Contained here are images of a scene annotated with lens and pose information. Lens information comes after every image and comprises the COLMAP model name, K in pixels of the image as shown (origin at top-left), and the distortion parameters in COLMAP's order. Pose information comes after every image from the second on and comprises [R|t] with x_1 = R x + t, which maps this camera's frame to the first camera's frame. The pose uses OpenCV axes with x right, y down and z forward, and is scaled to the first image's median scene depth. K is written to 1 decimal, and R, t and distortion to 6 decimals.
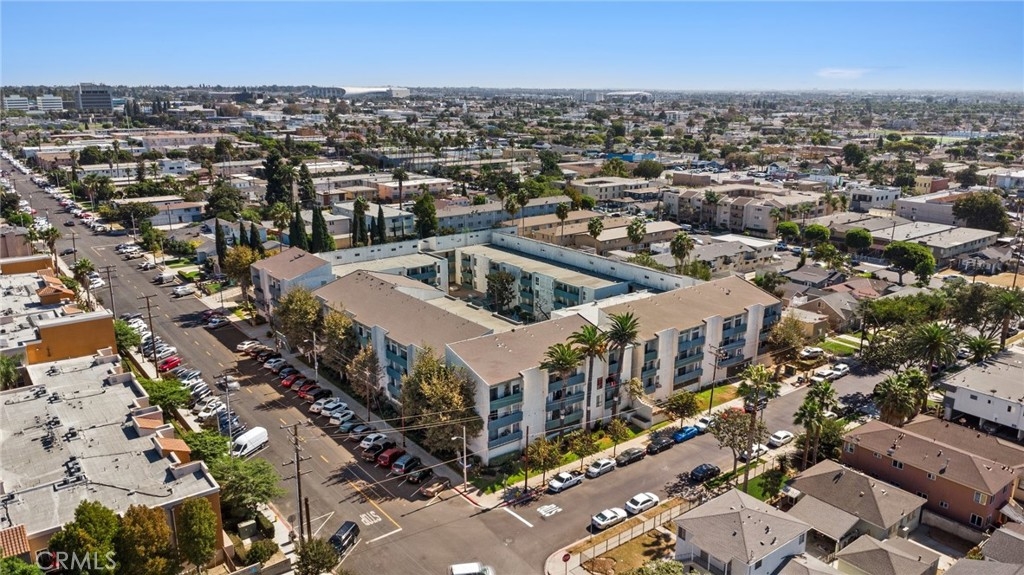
lens RADIAL K [[738.7, 0, 510.7], [0, 738.7, 286.9], [0, 0, 1]] dist [0.020433, -0.023841]
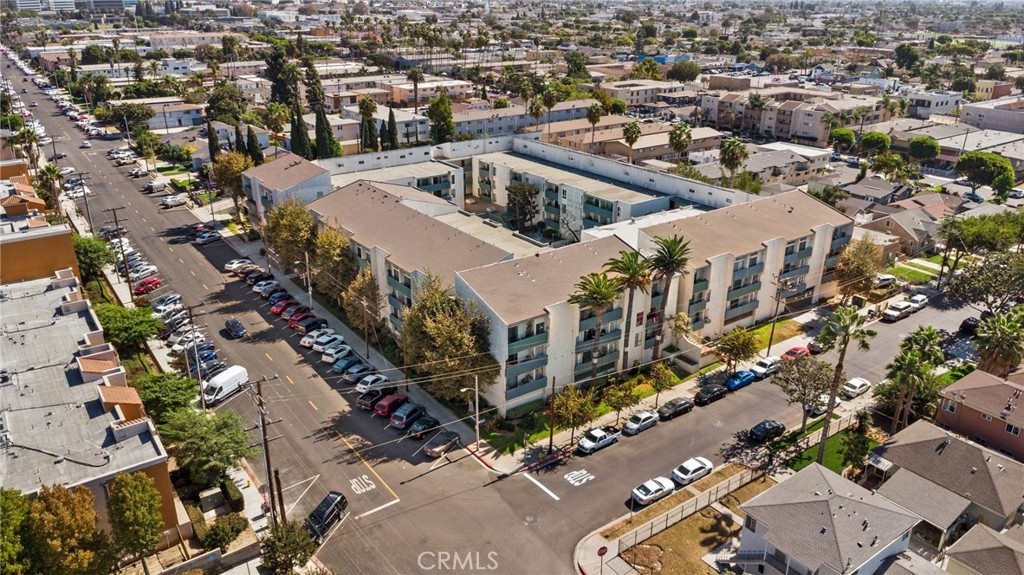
lens RADIAL K [[738.7, 0, 513.1], [0, 738.7, 286.4], [0, 0, 1]] dist [0.020433, -0.023841]
pose [[0.999617, 0.011231, -0.025307, -0.001968], [-0.008111, 0.992719, 0.120178, -0.005050], [0.026473, -0.119927, 0.992430, 0.137412]]
